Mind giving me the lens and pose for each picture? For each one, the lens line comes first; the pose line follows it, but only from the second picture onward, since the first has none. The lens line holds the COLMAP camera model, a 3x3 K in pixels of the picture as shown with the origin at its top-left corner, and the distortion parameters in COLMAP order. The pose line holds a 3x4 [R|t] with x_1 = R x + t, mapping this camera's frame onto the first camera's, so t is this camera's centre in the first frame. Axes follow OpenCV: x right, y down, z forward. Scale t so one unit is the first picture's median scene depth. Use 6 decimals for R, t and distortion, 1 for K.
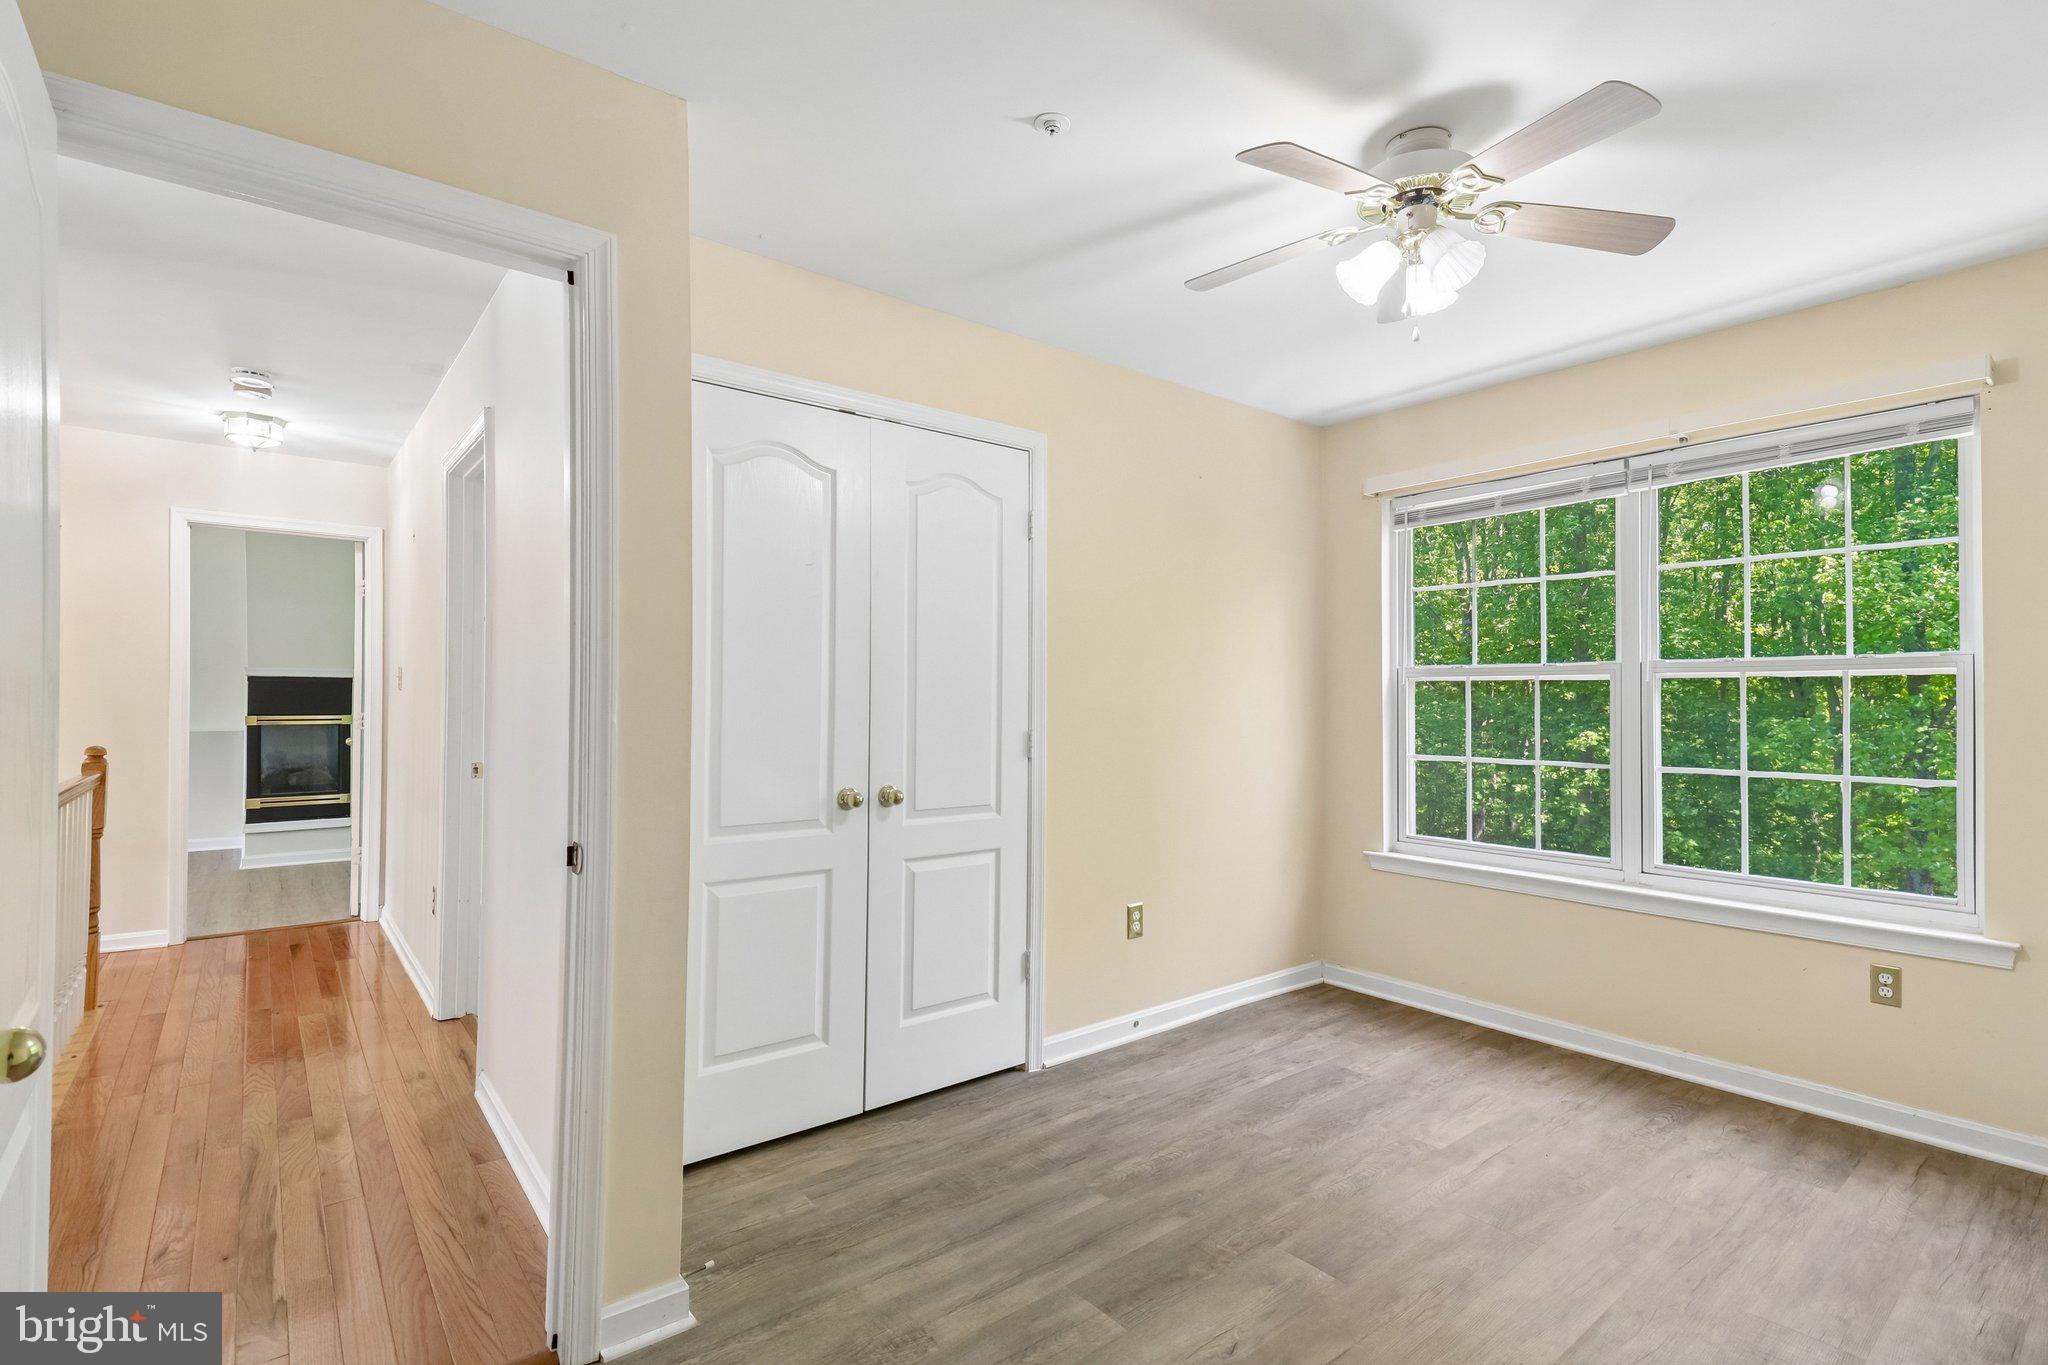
lens RADIAL K [[955.1, 0, 1024.0], [0, 955.1, 682.5], [0, 0, 1]] dist [0.001116, -0.000326]
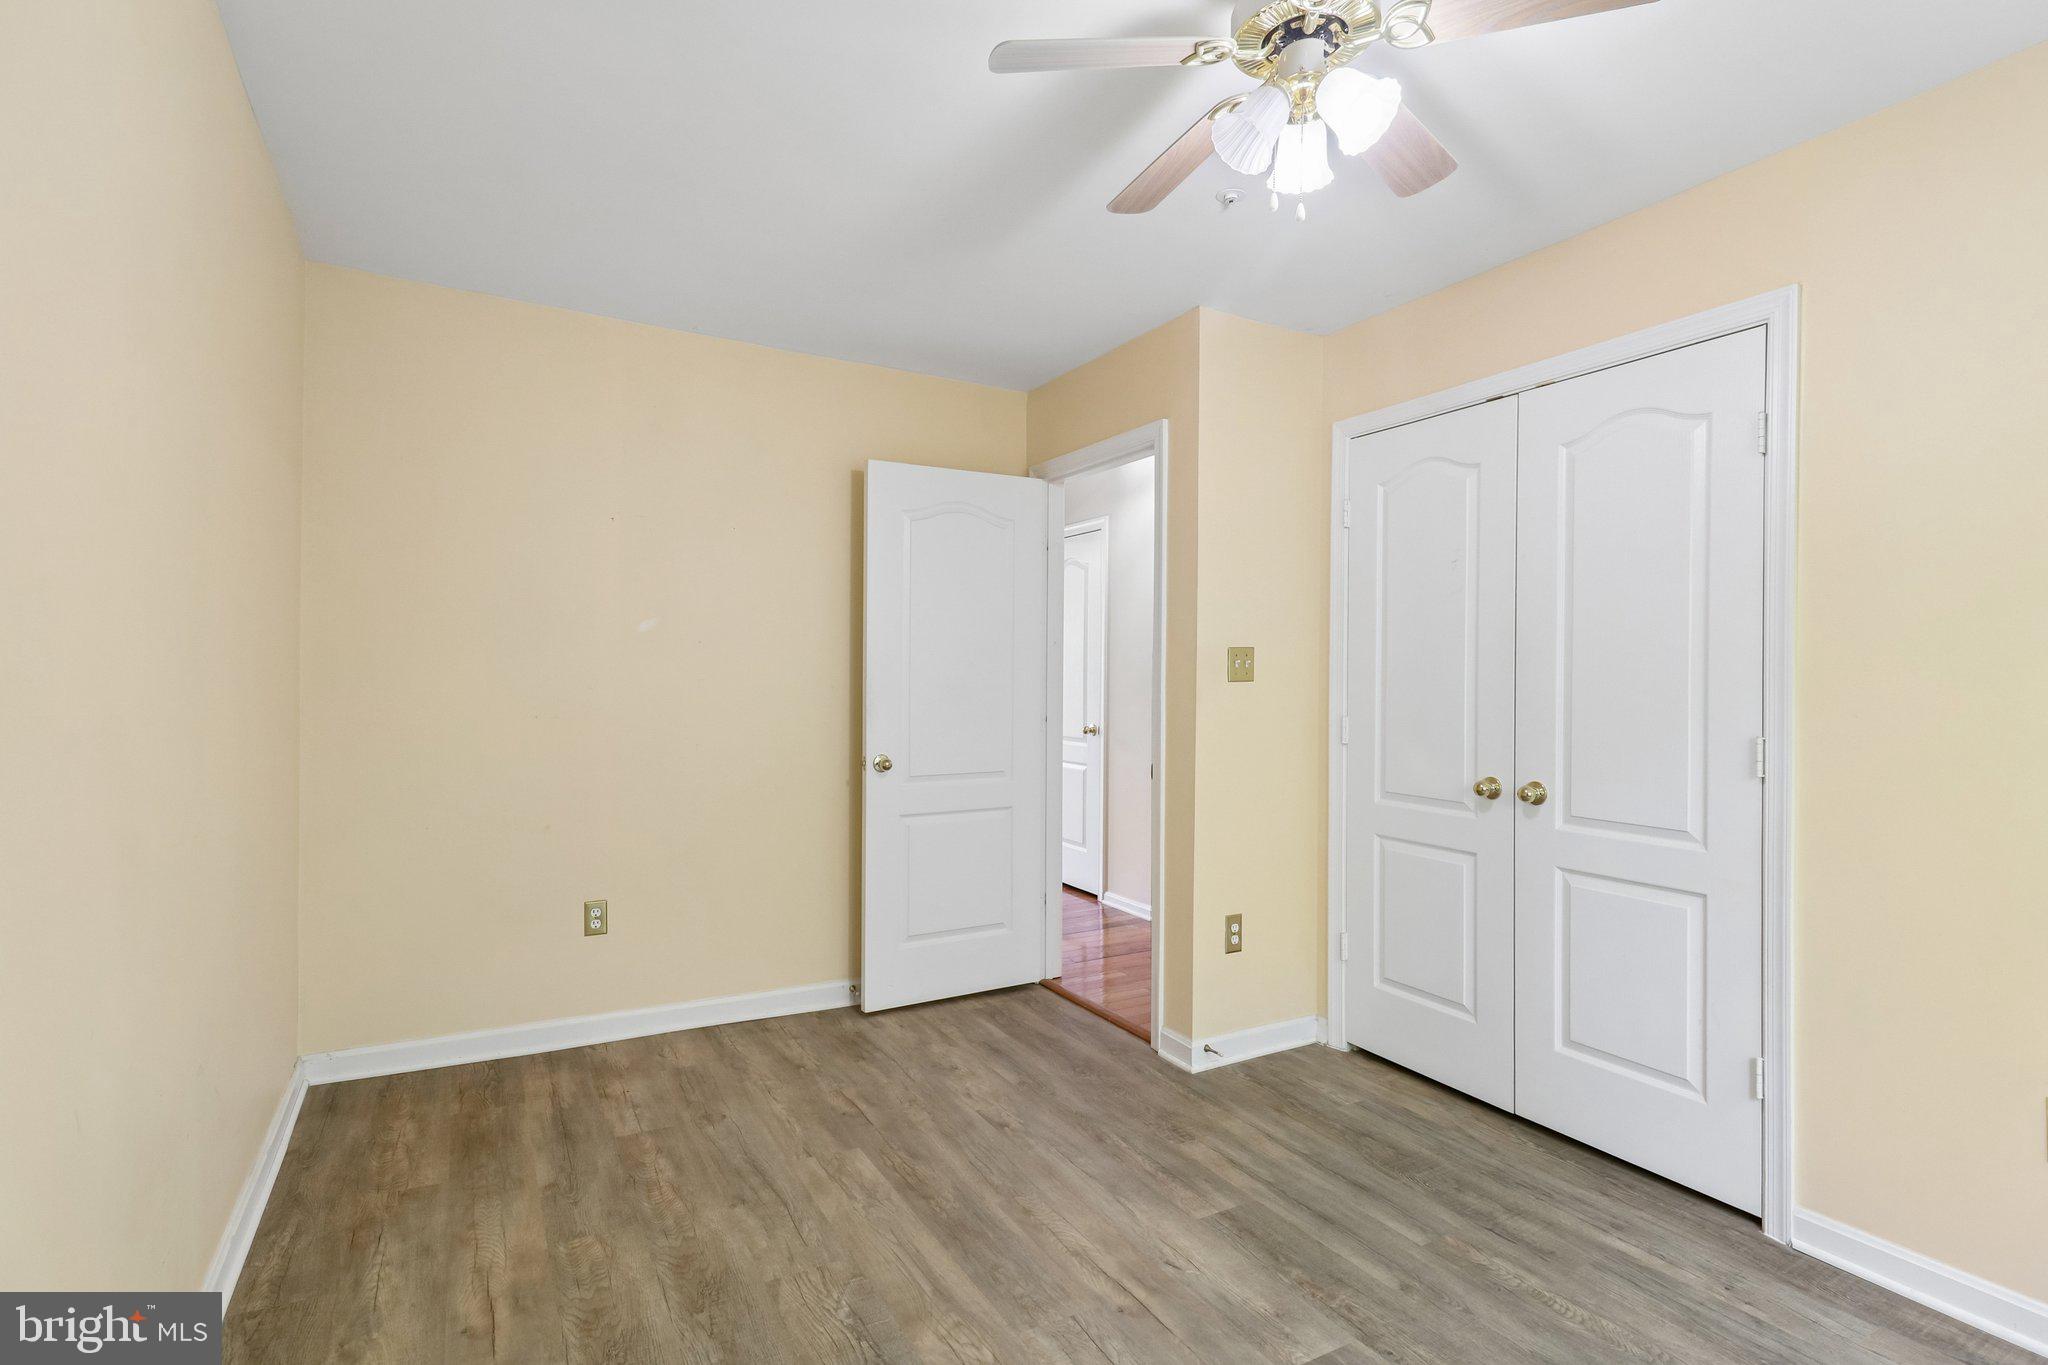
lens RADIAL K [[976.1, 0, 1014.6], [0, 976.1, 661.2], [0, 0, 1]] dist [0.029430, -0.016929]
pose [[-0.146900, -0.019370, -0.988962, 0.950934], [-0.003942, 0.999812, -0.018997, 0.008533], [0.989143, 0.001108, -0.146949, 0.668818]]
